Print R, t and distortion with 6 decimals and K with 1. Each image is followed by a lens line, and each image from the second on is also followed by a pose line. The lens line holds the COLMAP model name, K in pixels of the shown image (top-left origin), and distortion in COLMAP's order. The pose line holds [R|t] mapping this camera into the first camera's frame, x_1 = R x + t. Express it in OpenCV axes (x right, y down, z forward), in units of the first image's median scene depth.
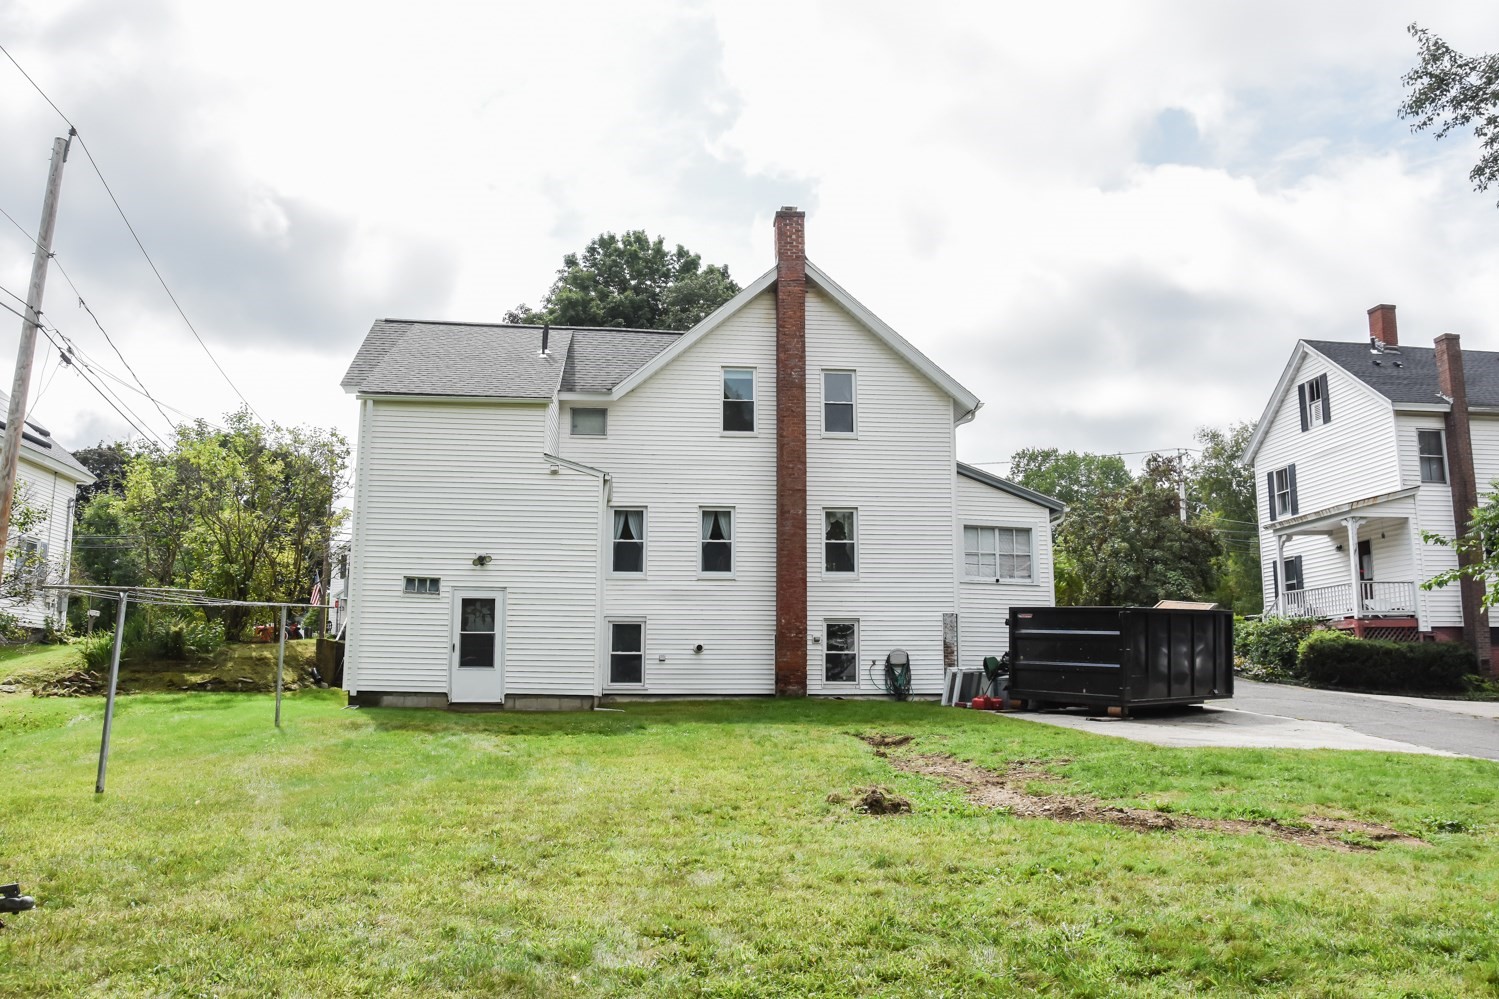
lens RADIAL K [[1169.4, 0, 749.5], [0, 1169.4, 499.5], [0, 0, 1]] dist [-0.162538, 0.113000]
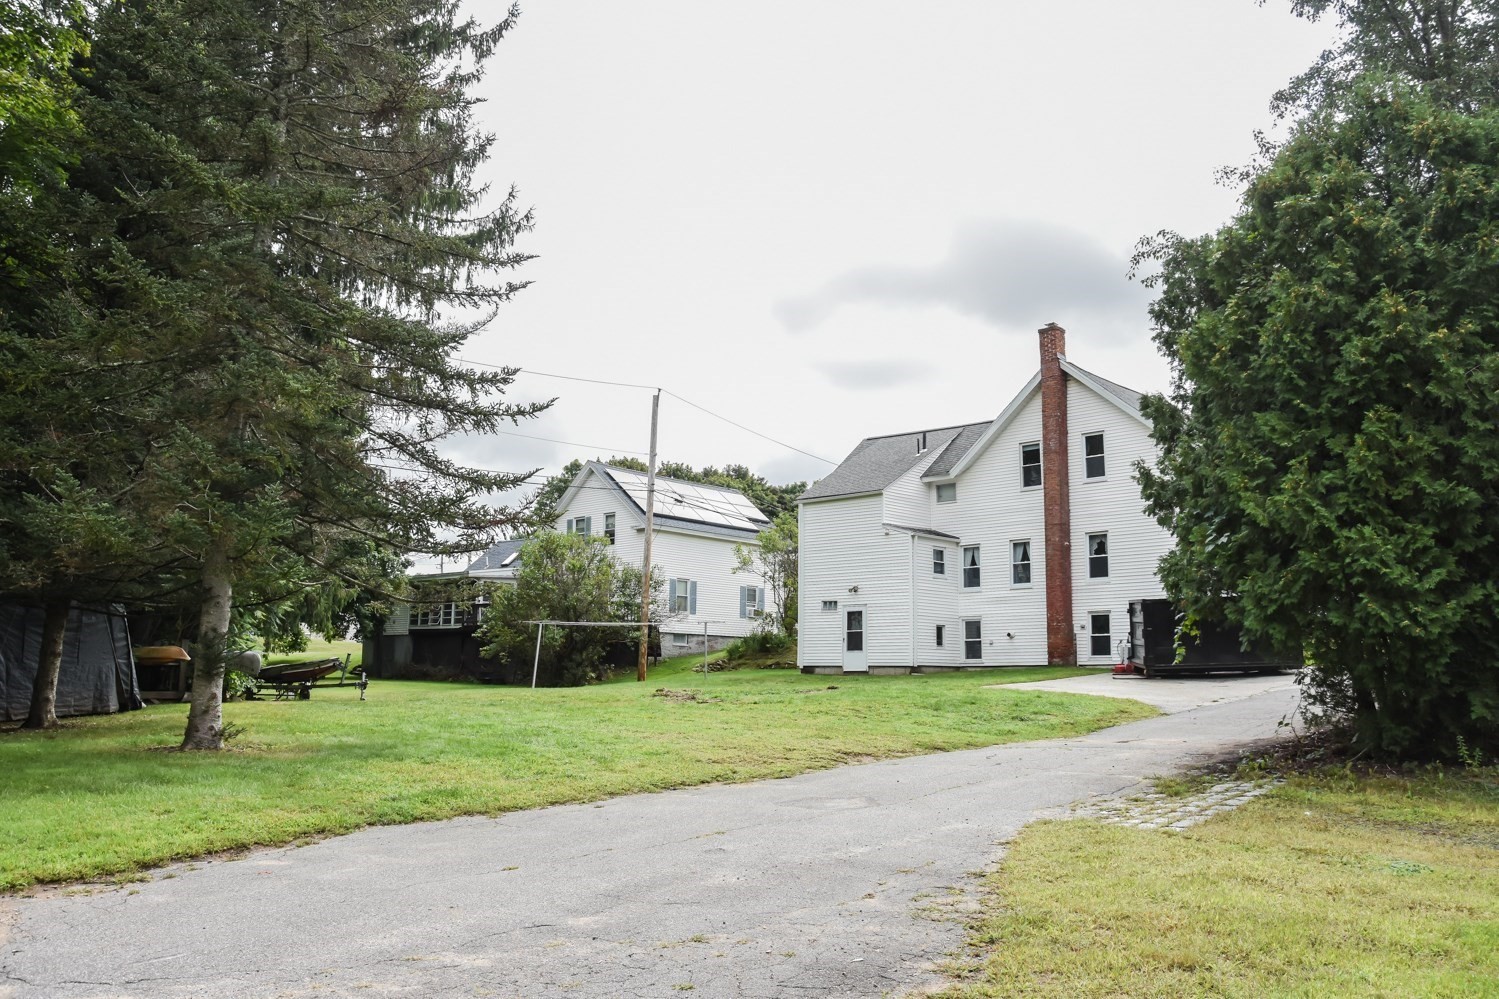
lens RADIAL K [[1169.4, 0, 749.5], [0, 1169.4, 499.5], [0, 0, 1]] dist [-0.162538, 0.113000]
pose [[0.646831, -0.111941, -0.754373, 0.878430], [0.112077, 0.992382, -0.051160, -0.007668], [0.754353, -0.051456, 0.654449, -0.222851]]
